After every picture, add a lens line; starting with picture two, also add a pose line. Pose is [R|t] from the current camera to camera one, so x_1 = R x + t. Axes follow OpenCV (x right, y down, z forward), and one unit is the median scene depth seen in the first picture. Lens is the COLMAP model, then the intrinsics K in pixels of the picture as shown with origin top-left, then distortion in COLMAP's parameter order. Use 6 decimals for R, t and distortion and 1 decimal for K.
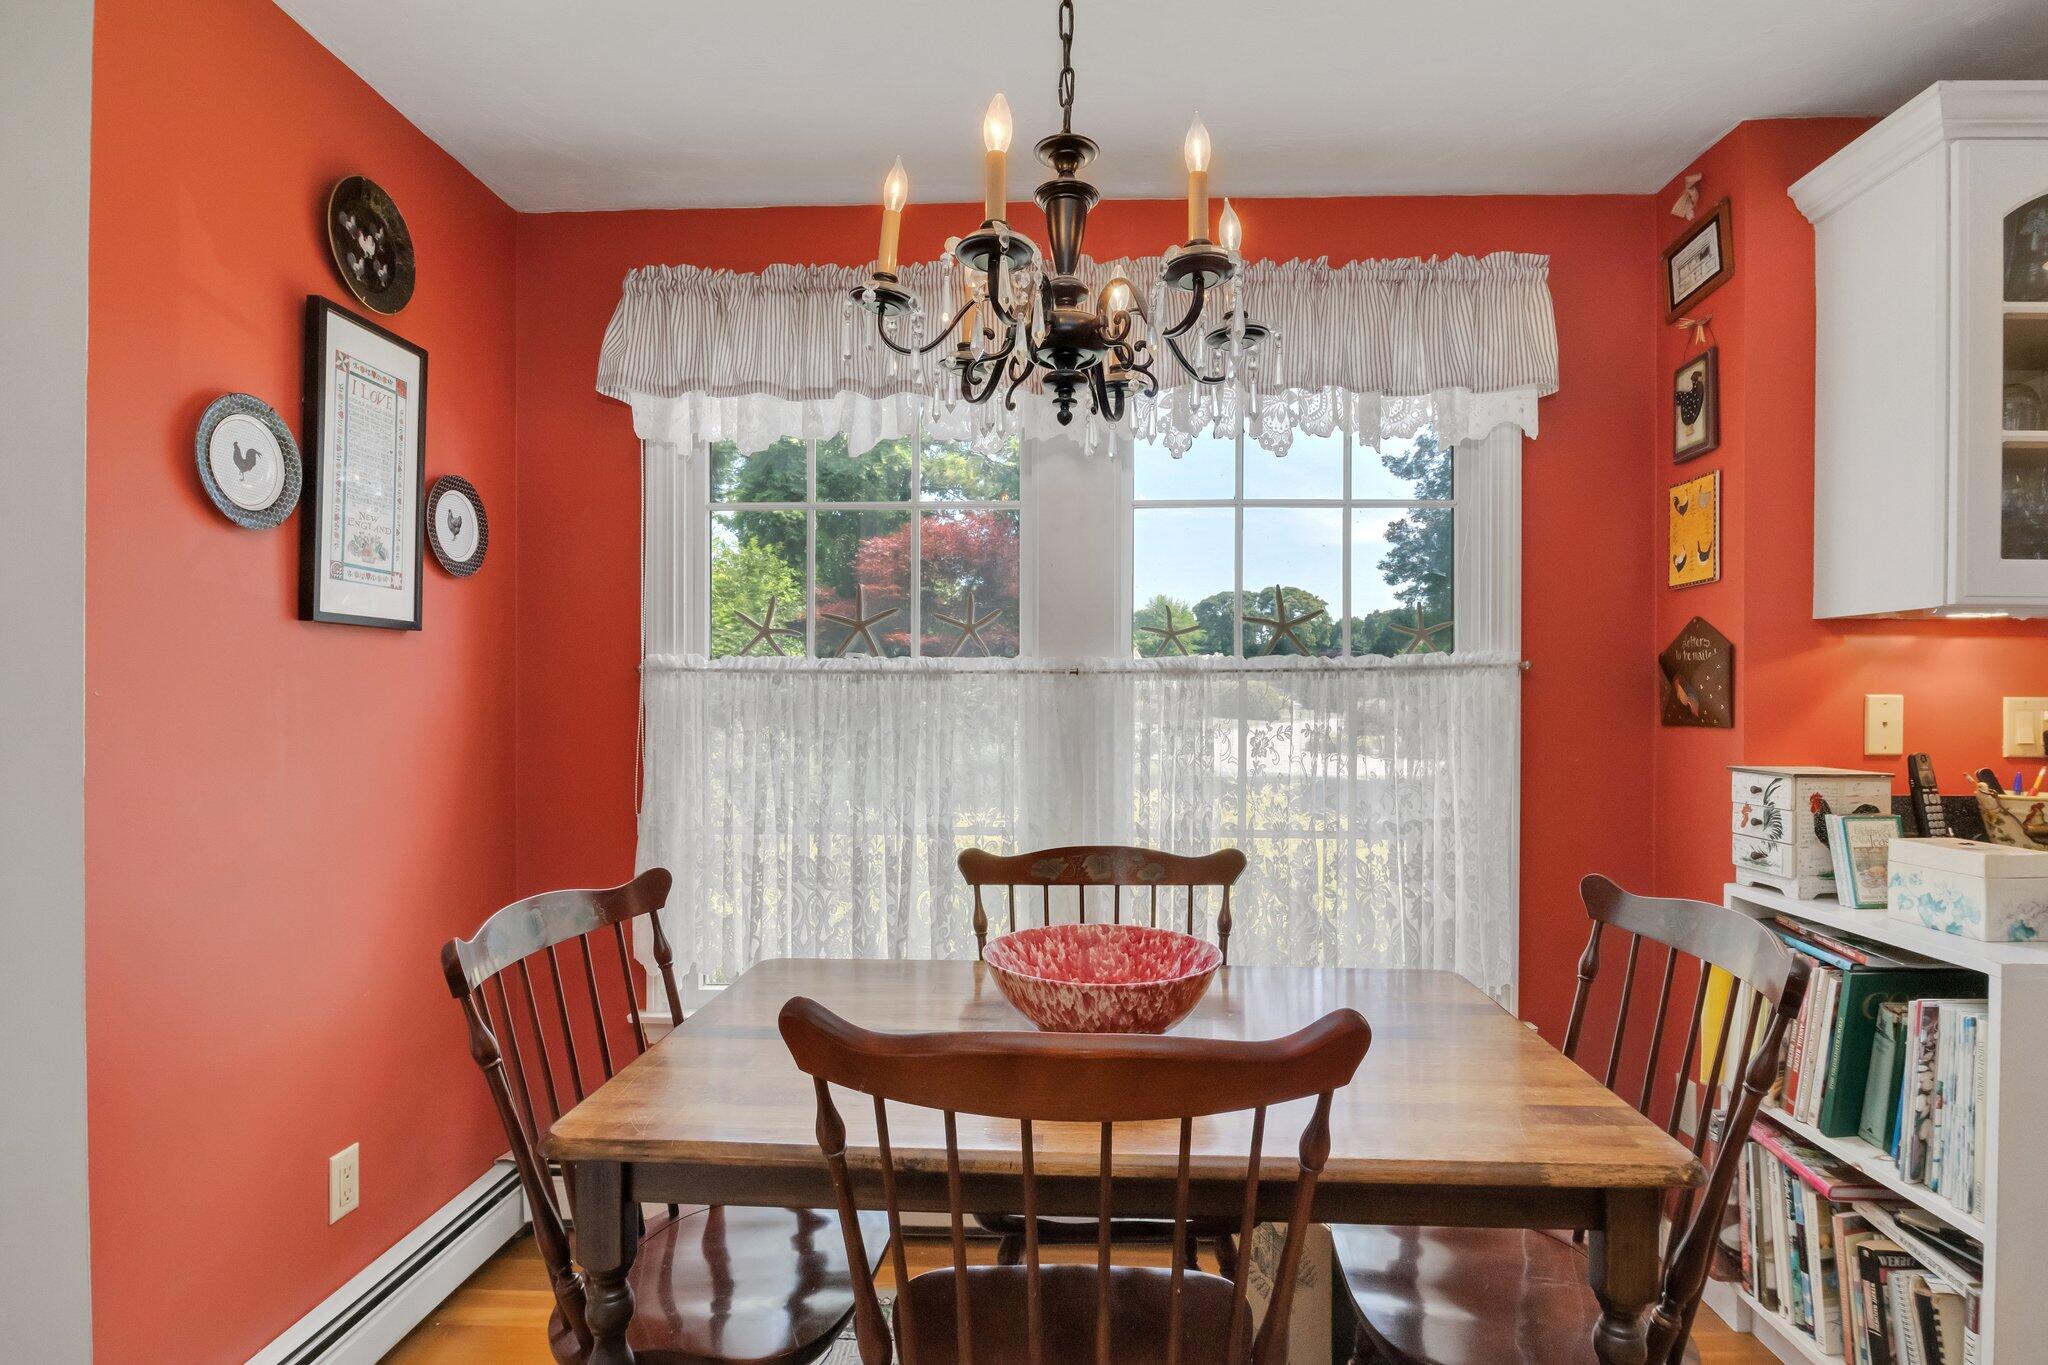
lens RADIAL K [[1055.1, 0, 1044.9], [0, 1055.1, 689.0], [0, 0, 1]] dist [-0.006223, -0.000442]
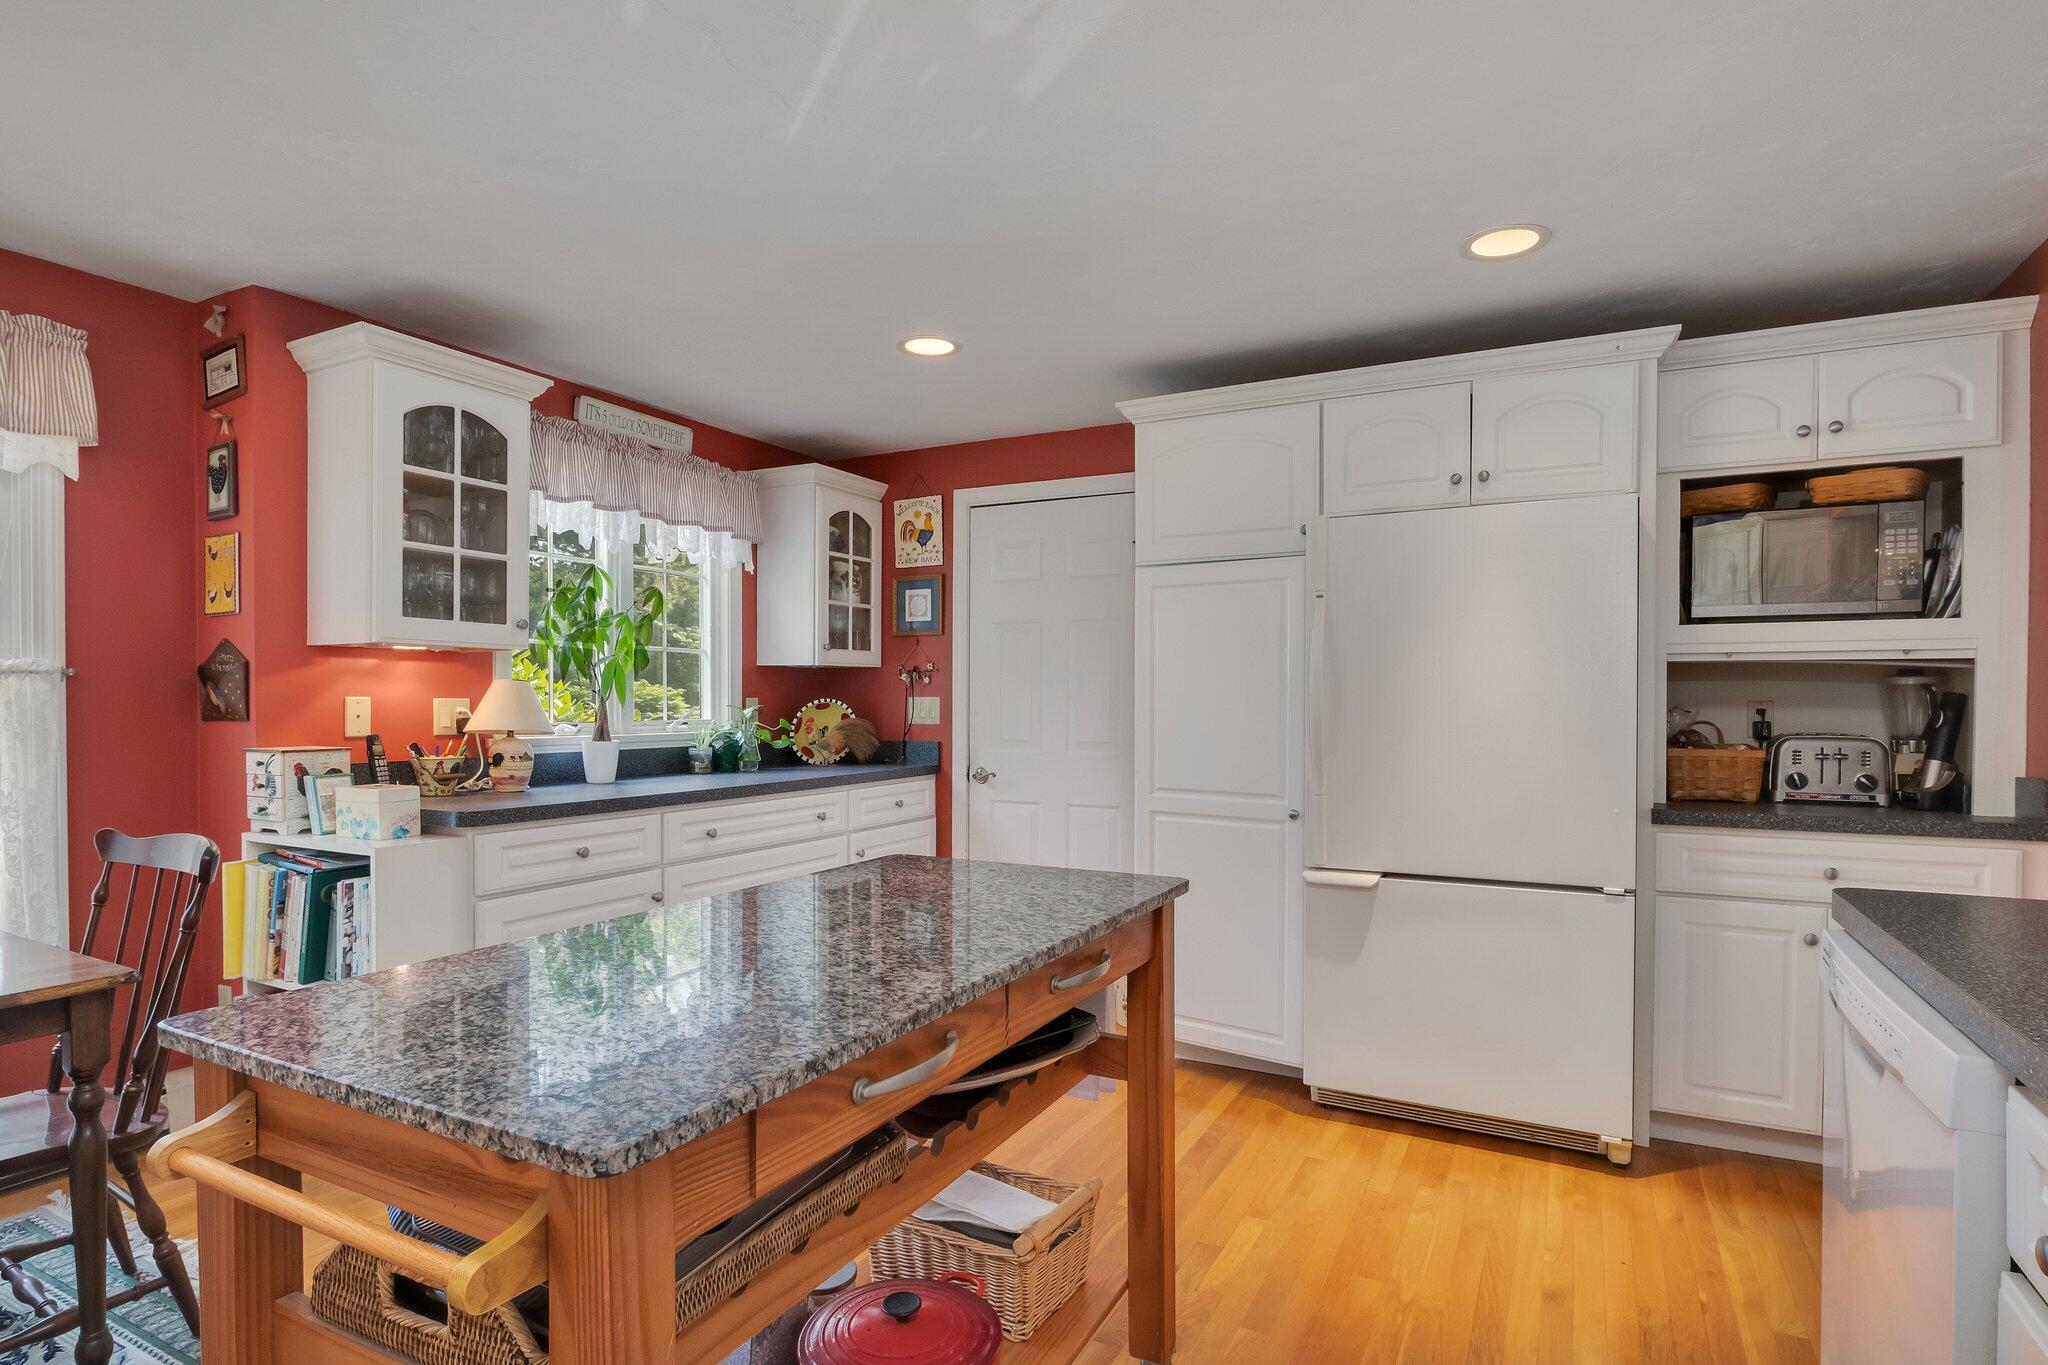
lens RADIAL K [[1044.5, 0, 1031.3], [0, 1044.5, 718.1], [0, 0, 1]] dist [-0.013999, -0.000974]
pose [[0.435900, -0.018249, 0.899810, -0.128735], [-0.004782, 0.999733, 0.022592, -0.002500], [-0.899983, -0.014151, 0.435696, -0.538758]]
